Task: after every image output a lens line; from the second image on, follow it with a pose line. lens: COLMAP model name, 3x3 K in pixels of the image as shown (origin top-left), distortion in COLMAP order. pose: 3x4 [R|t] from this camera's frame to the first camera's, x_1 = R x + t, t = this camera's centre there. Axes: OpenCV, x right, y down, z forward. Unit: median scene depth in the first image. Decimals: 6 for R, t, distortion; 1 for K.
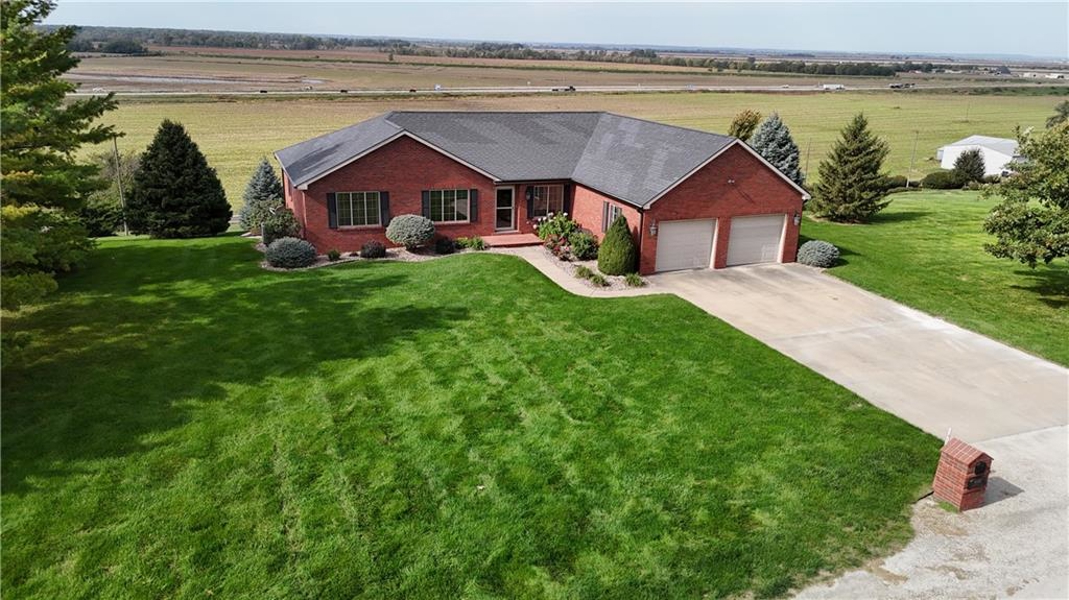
lens RADIAL K [[780.0, 0, 534.5], [0, 780.0, 300.0], [0, 0, 1]] dist [0.093766, -0.110555]
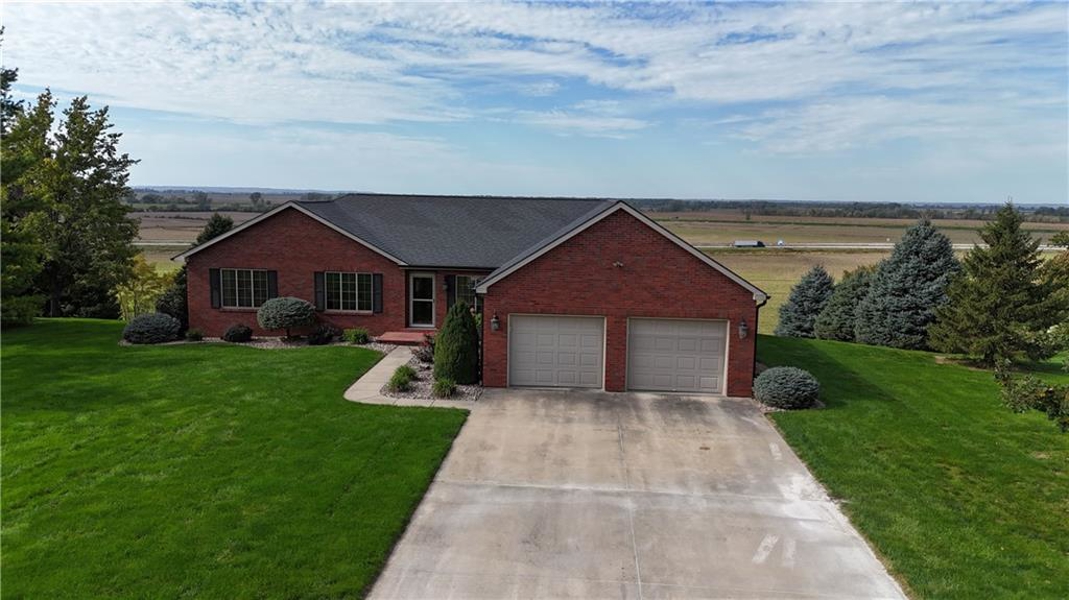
lens RADIAL K [[776.1, 0, 537.3], [0, 776.1, 325.7], [0, 0, 1]] dist [0.100549, -0.121475]
pose [[0.901430, 0.057710, -0.429061, 0.445283], [-0.126851, 0.982785, -0.134320, 0.002680], [0.413923, 0.175507, 0.893233, 0.343159]]
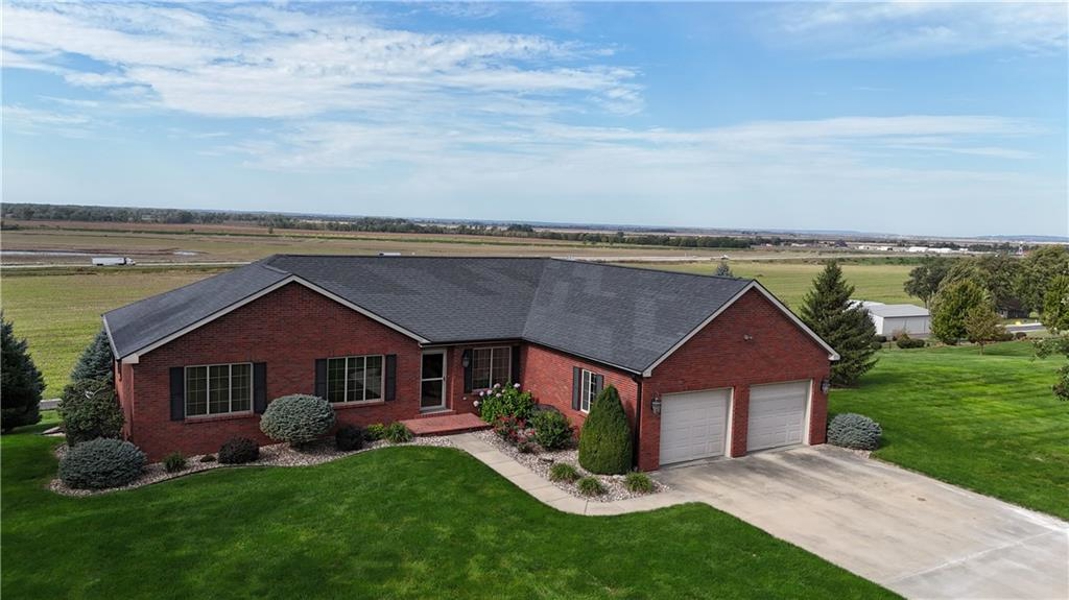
lens RADIAL K [[780.0, 0, 534.5], [0, 780.0, 300.0], [0, 0, 1]] dist [0.093766, -0.110555]
pose [[0.988835, -0.012640, 0.148476, -0.054549], [0.043591, 0.977346, -0.207108, -0.037630], [-0.142494, 0.211268, 0.966986, 0.281590]]
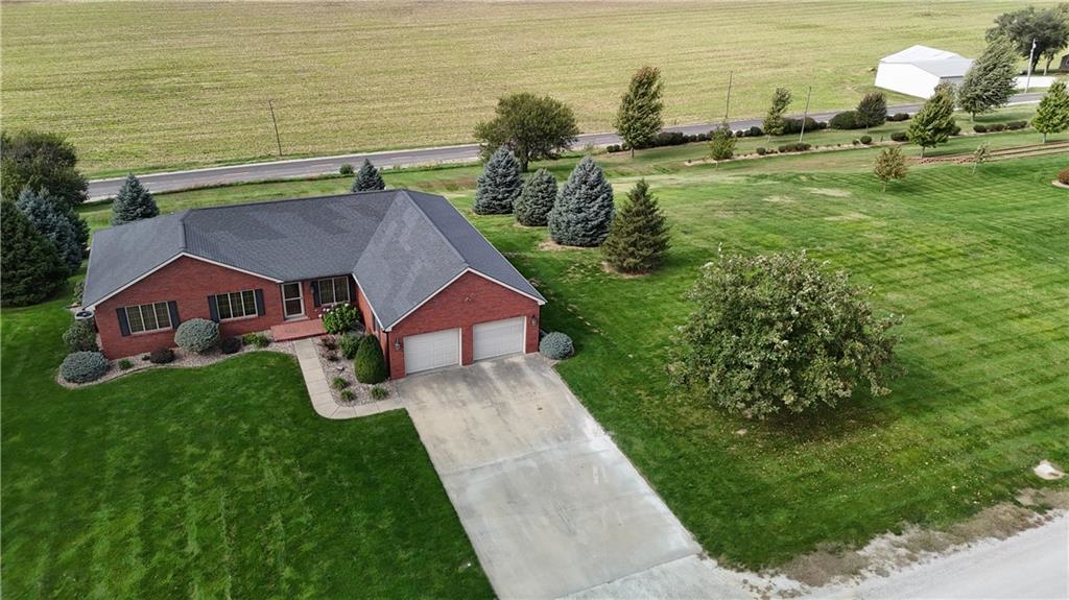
lens RADIAL K [[780.0, 0, 534.5], [0, 780.0, 300.0], [0, 0, 1]] dist [0.093766, -0.110555]
pose [[0.999538, -0.012401, 0.027746, 0.294340], [0.008167, 0.988981, 0.147814, -0.297774], [-0.029273, -0.147519, 0.988626, -0.141900]]
